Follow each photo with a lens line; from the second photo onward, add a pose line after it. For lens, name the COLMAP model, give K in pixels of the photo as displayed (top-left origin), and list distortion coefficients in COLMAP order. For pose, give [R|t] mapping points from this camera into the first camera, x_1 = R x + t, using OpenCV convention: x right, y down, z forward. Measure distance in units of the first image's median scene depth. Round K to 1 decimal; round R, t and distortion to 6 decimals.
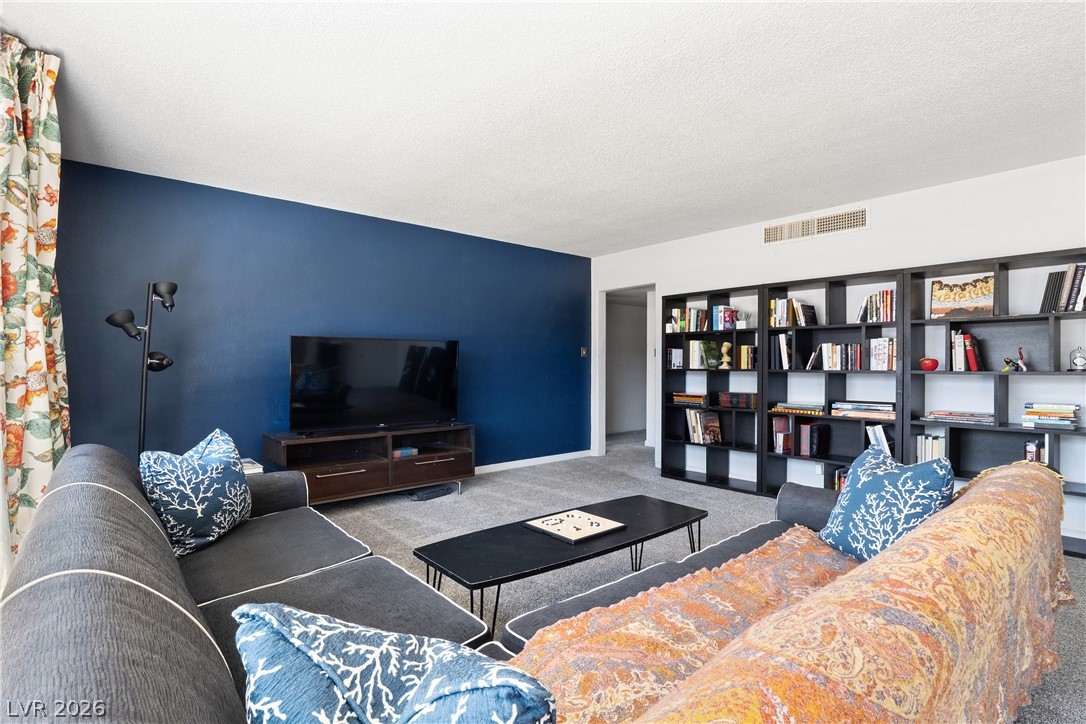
lens RADIAL K [[525.7, 0, 543.0], [0, 525.7, 362.0], [0, 0, 1]] dist [-0.011056, -0.001497]
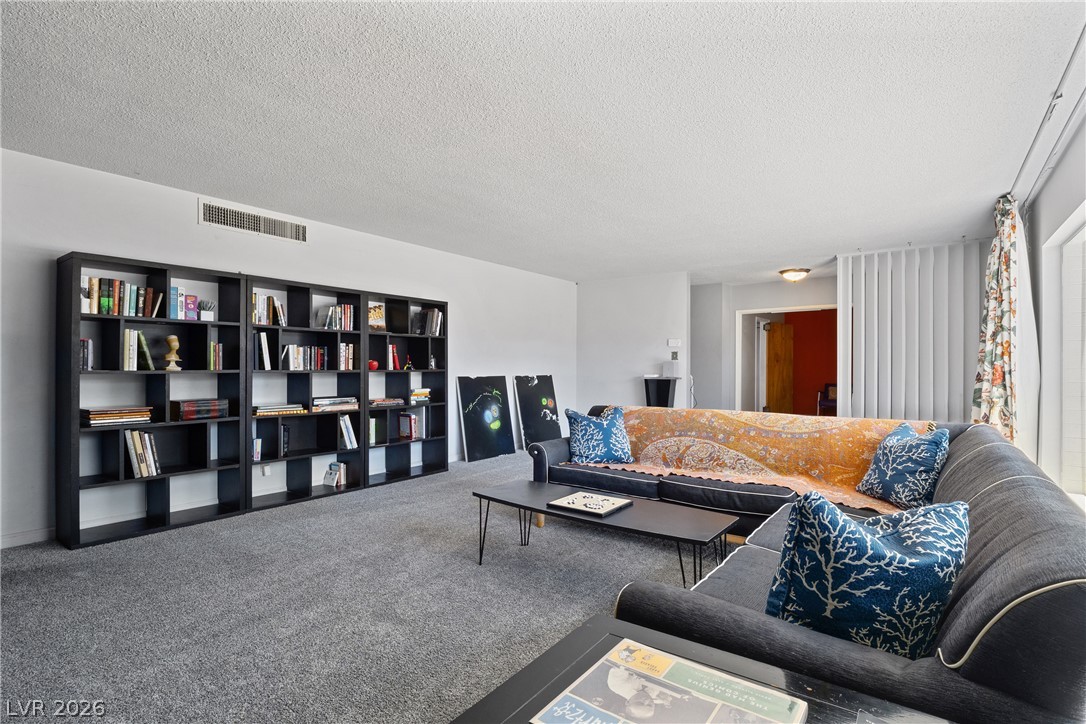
lens RADIAL K [[525.7, 0, 543.0], [0, 525.7, 362.0], [0, 0, 1]] dist [-0.011056, -0.001497]
pose [[-0.212712, 0.005281, 0.977101, -0.584263], [-0.009057, 0.999932, -0.007376, 0.002011], [-0.977073, -0.010419, -0.212650, 0.734131]]
